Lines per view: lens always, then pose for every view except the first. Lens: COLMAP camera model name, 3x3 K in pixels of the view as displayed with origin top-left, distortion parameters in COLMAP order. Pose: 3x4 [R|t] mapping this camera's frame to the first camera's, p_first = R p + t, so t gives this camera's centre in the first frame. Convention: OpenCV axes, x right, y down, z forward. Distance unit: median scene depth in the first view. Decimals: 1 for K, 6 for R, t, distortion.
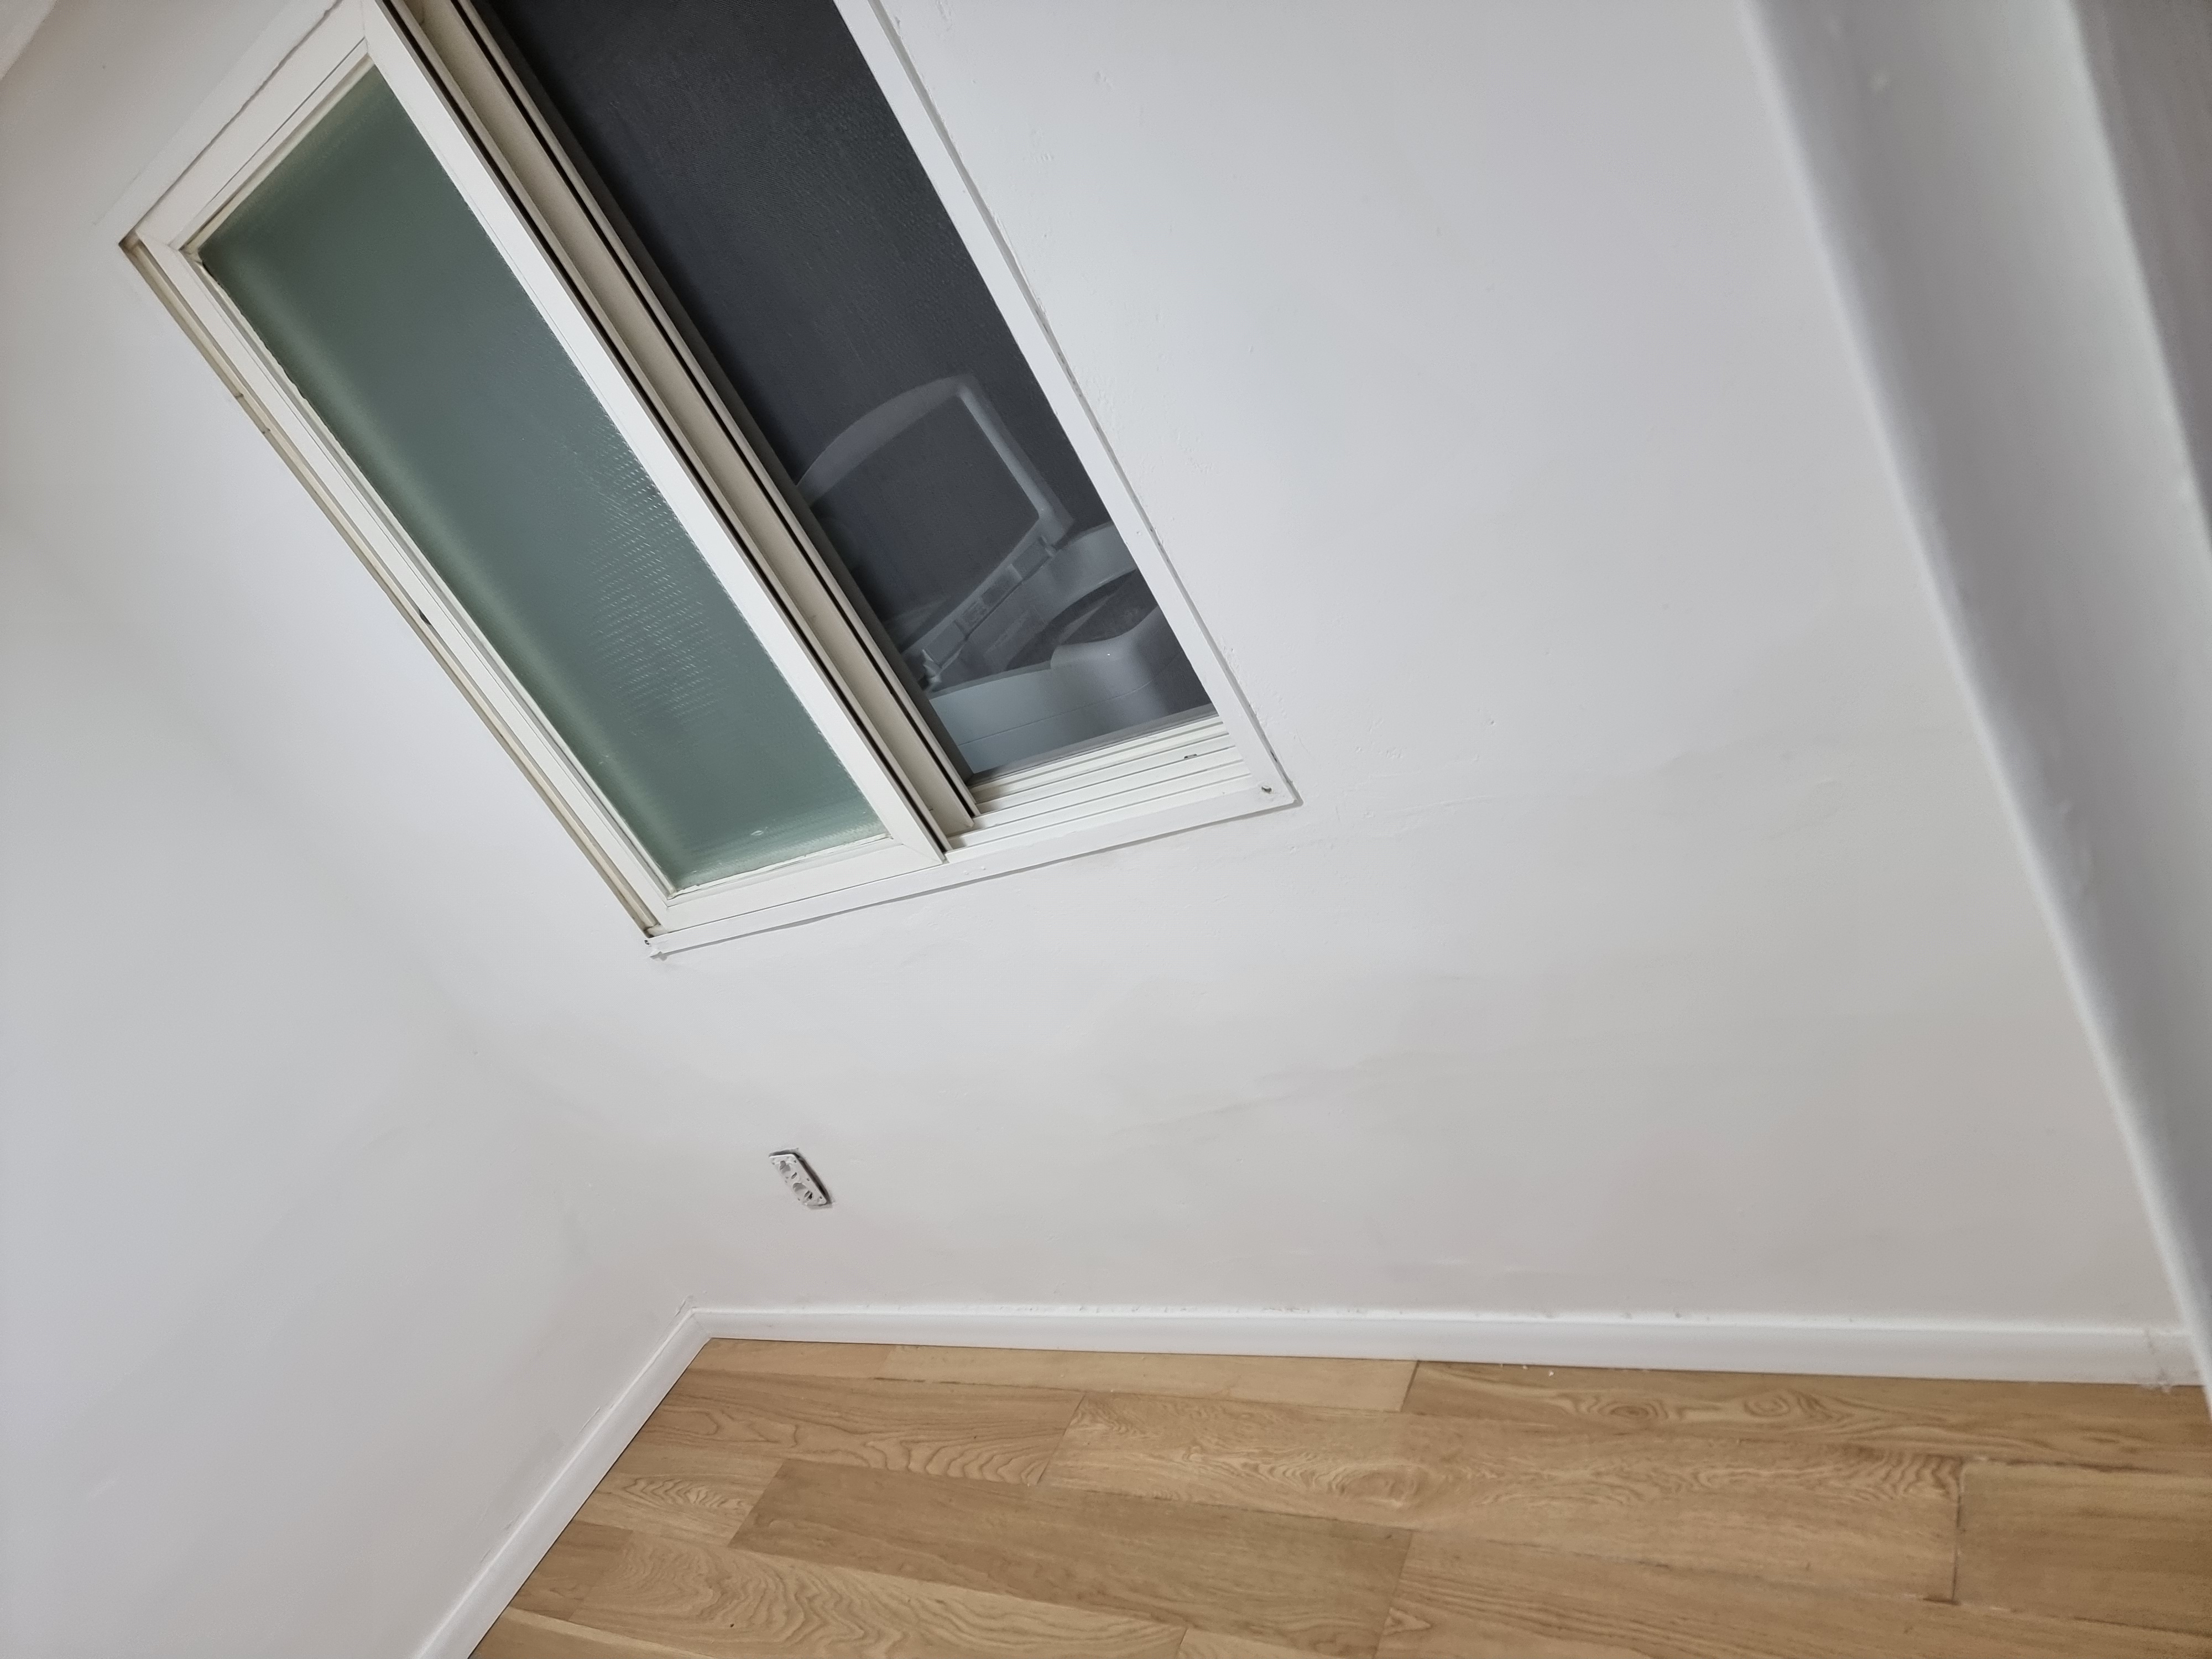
lens RADIAL K [[1514.4, 0, 1106.0], [0, 1514.4, 829.5], [0, 0, 1]] dist [0.074840, -0.067650]
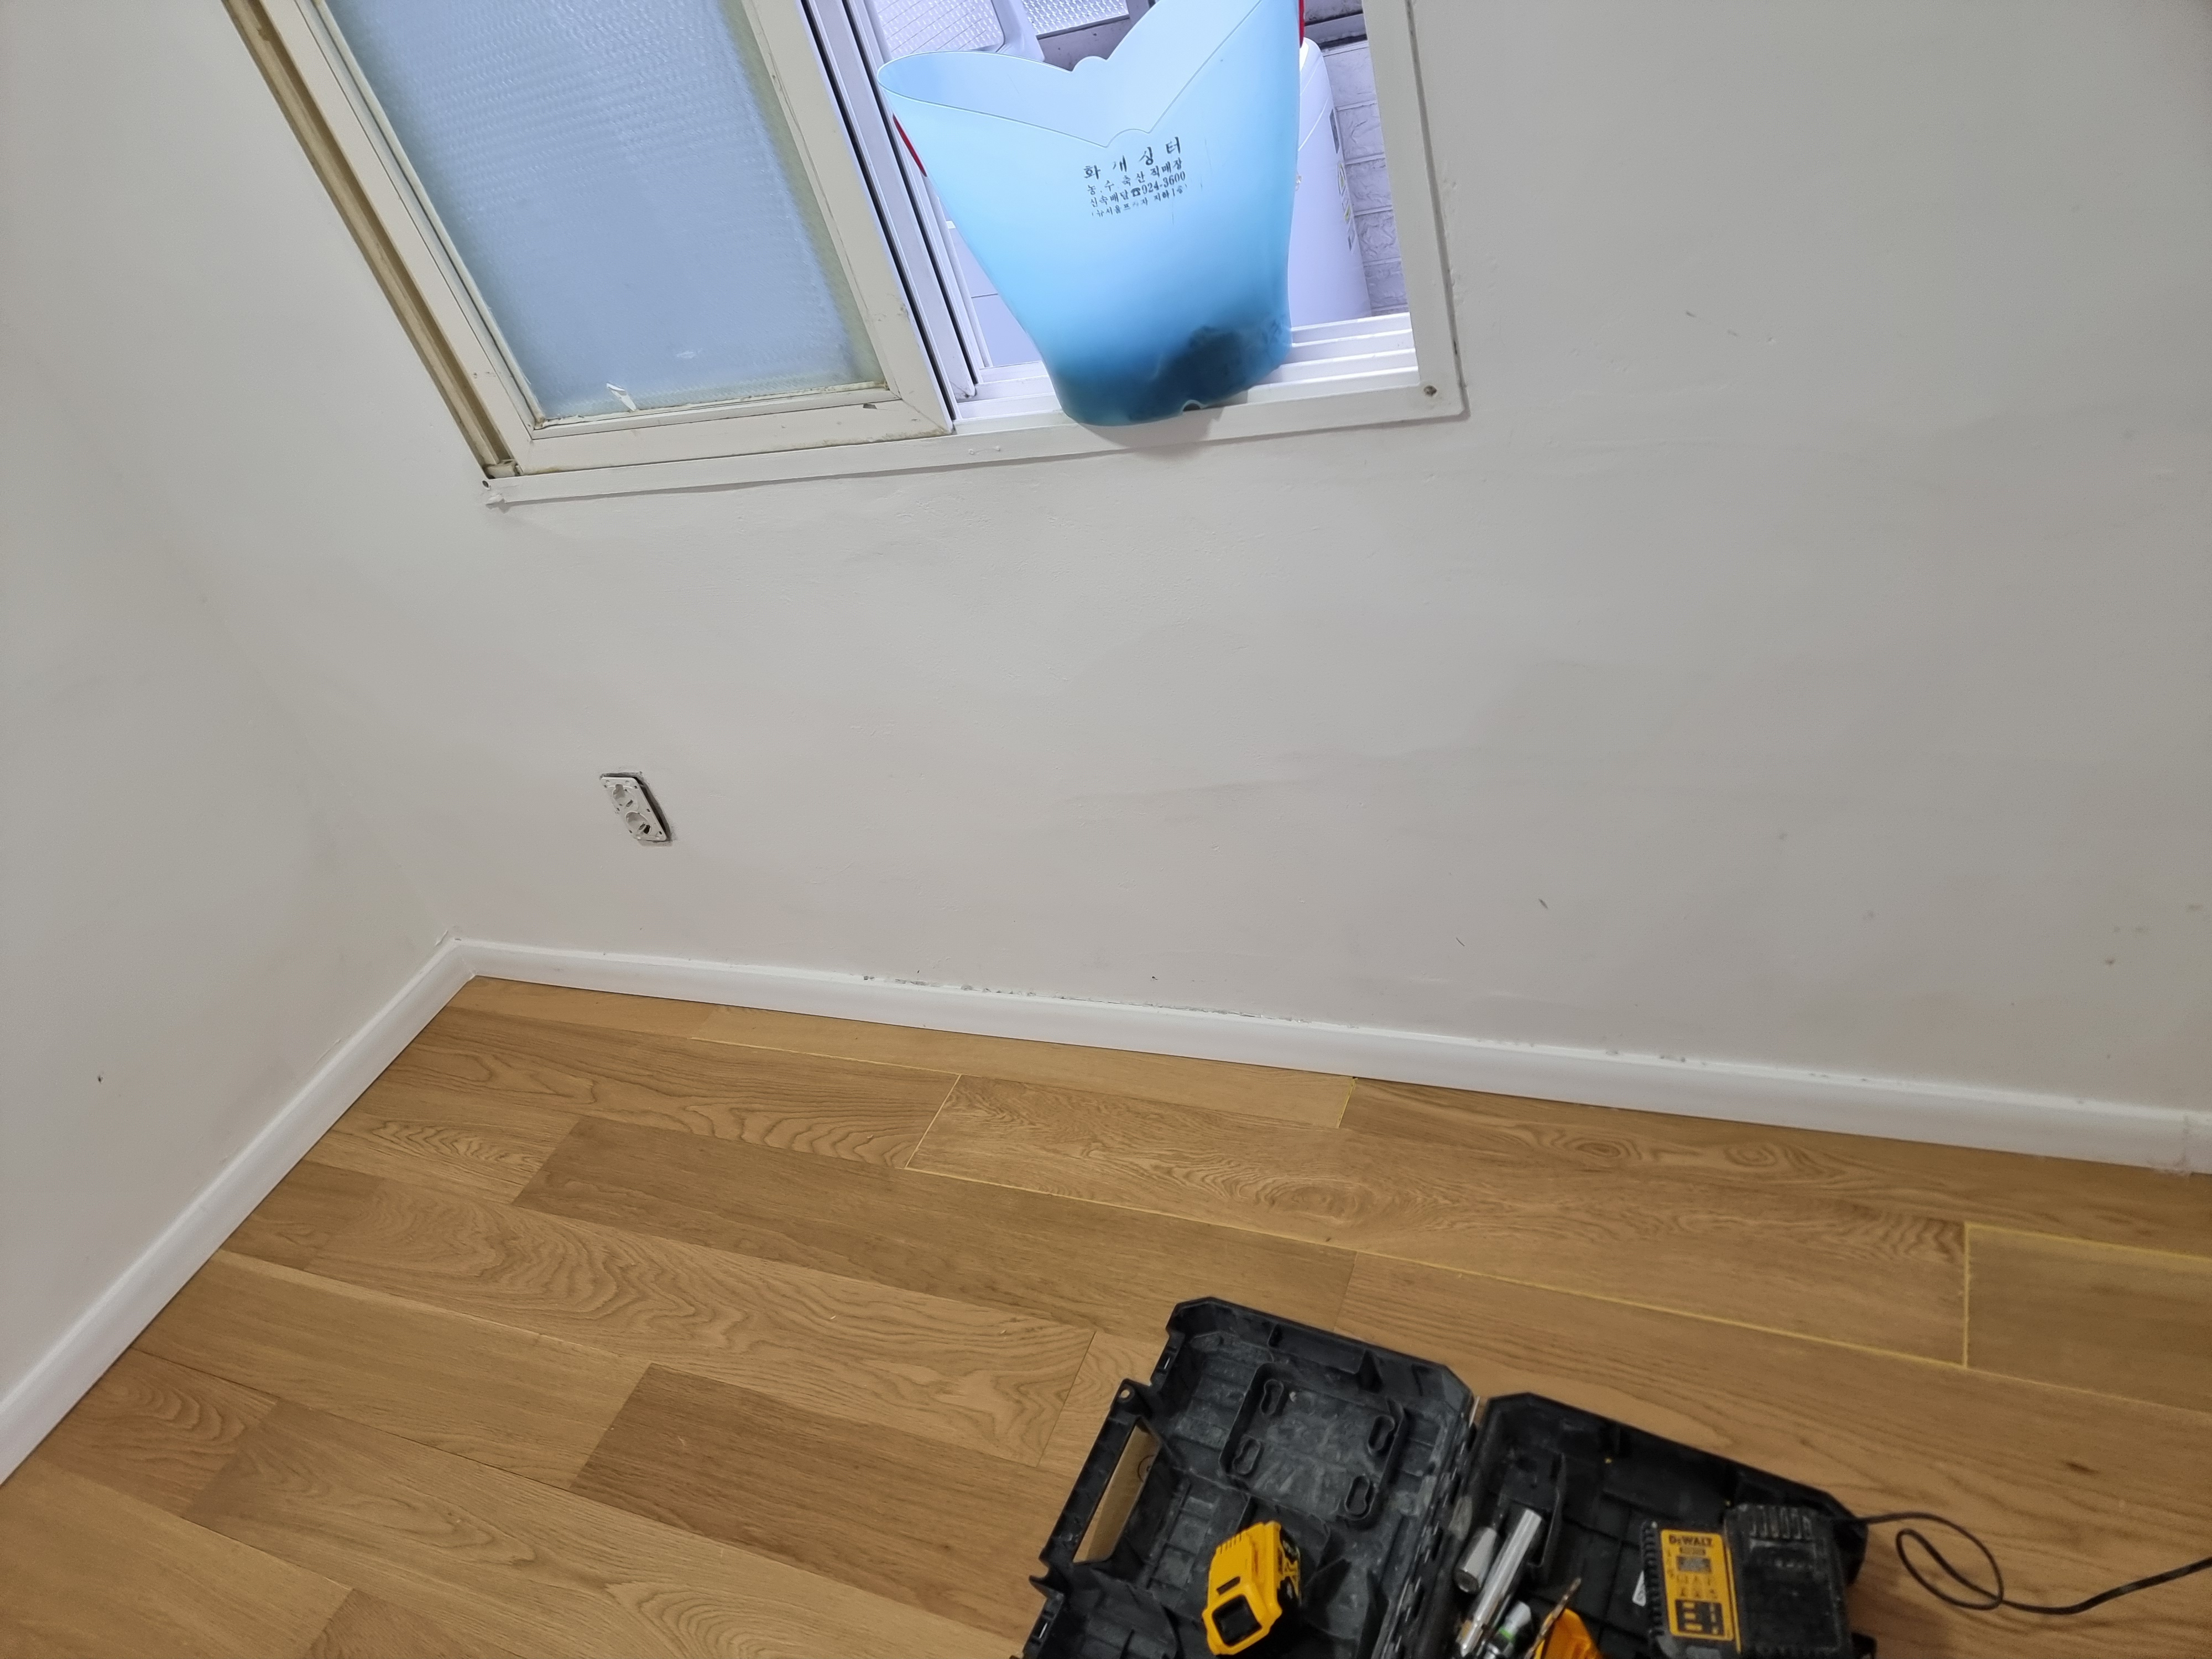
lens RADIAL K [[1496.3, 0, 1106.0], [0, 1496.3, 829.5], [0, 0, 1]] dist [0.087877, -0.110646]
pose [[0.968475, 0.122687, 0.216806, -0.154896], [-0.161294, 0.972081, 0.170418, 0.068468], [-0.189845, -0.200015, 0.961225, 0.177649]]
